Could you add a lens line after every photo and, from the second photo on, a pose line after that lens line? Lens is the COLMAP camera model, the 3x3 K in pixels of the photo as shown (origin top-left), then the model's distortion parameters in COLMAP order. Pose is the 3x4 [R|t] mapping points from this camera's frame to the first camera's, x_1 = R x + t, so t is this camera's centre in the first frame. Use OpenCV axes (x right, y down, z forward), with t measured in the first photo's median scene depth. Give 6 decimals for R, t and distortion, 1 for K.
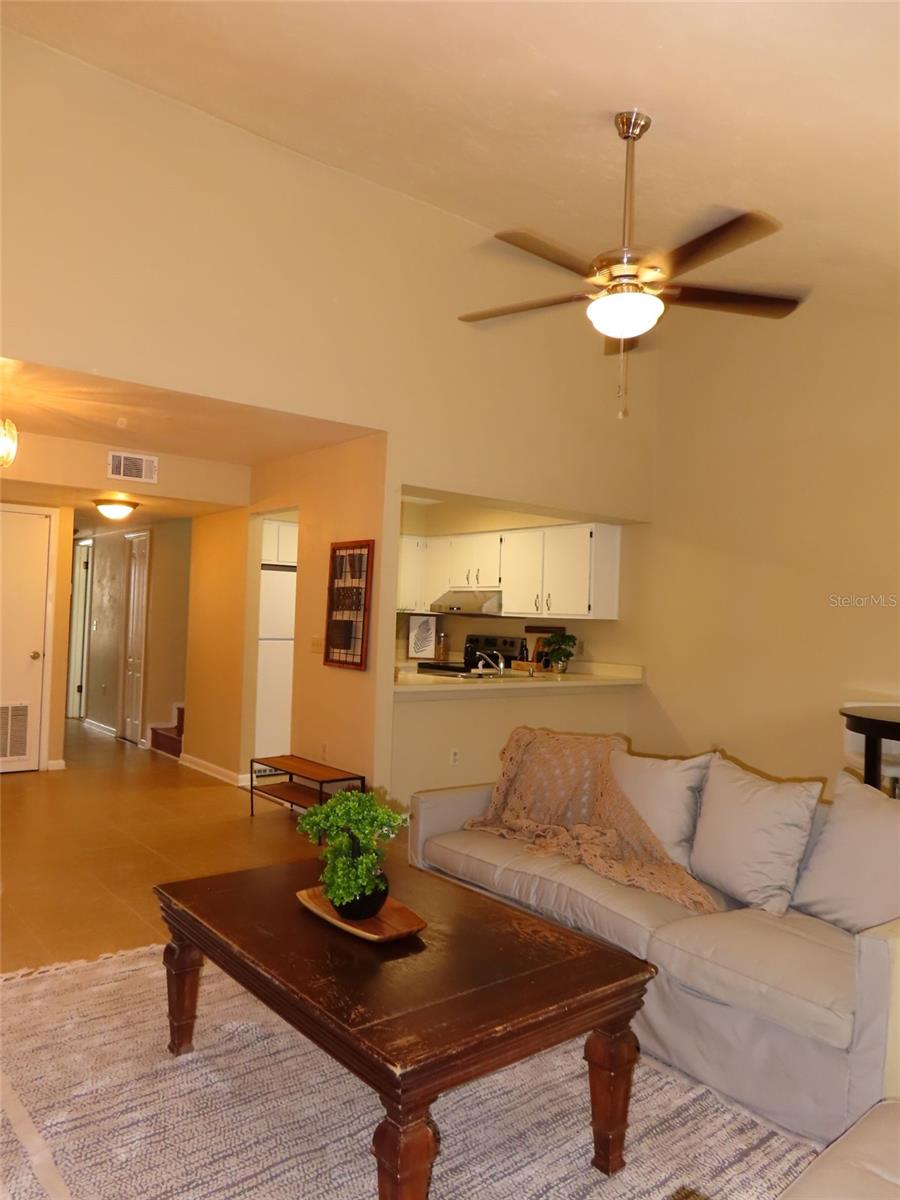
lens RADIAL K [[859.2, 0, 450.9], [0, 859.2, 600.2], [0, 0, 1]] dist [-0.061289, 0.004155]
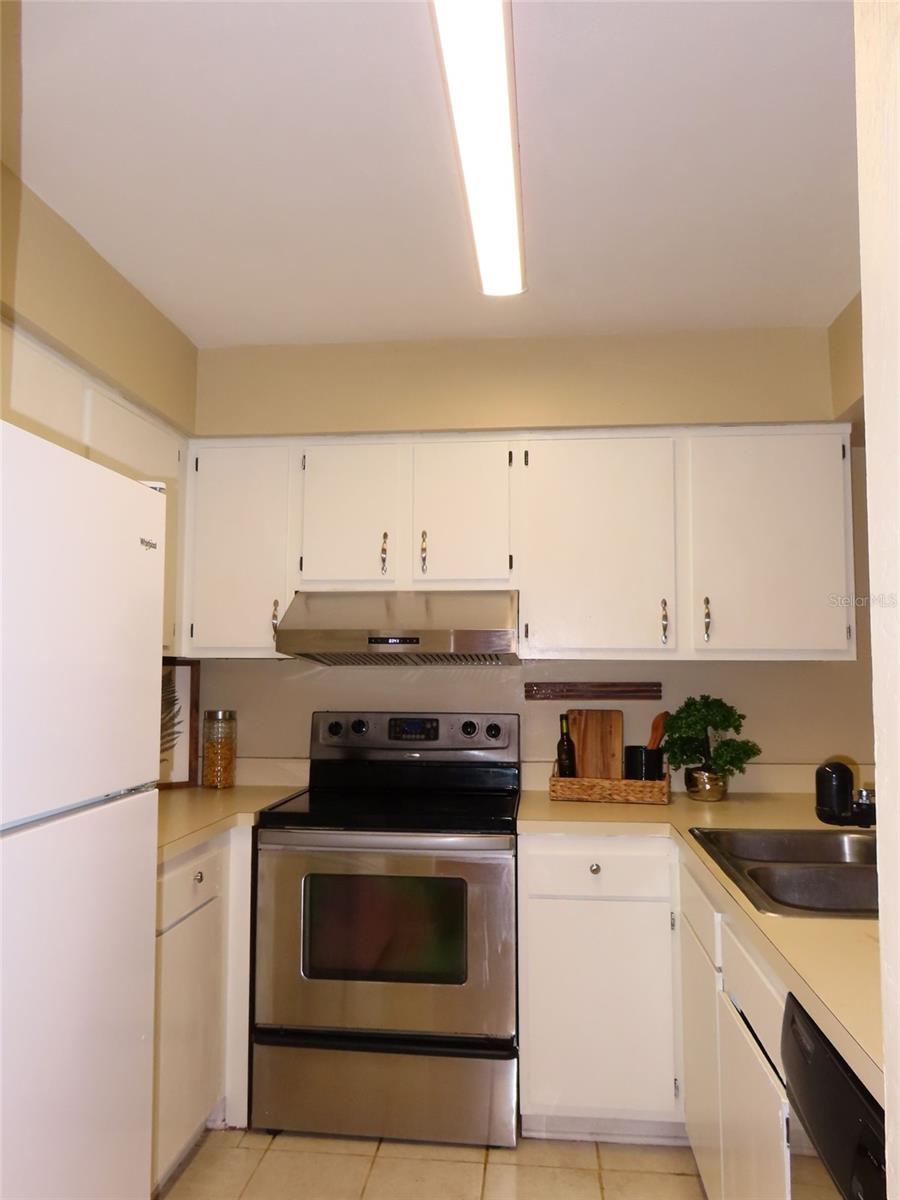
lens RADIAL K [[859.2, 0, 450.9], [0, 859.2, 599.8], [0, 0, 1]] dist [-0.061289, 0.004155]
pose [[0.704712, 0.022842, 0.709126, -0.218503], [0.007679, 0.999178, -0.039816, 0.007192], [-0.709452, 0.033504, 0.703957, 0.745164]]
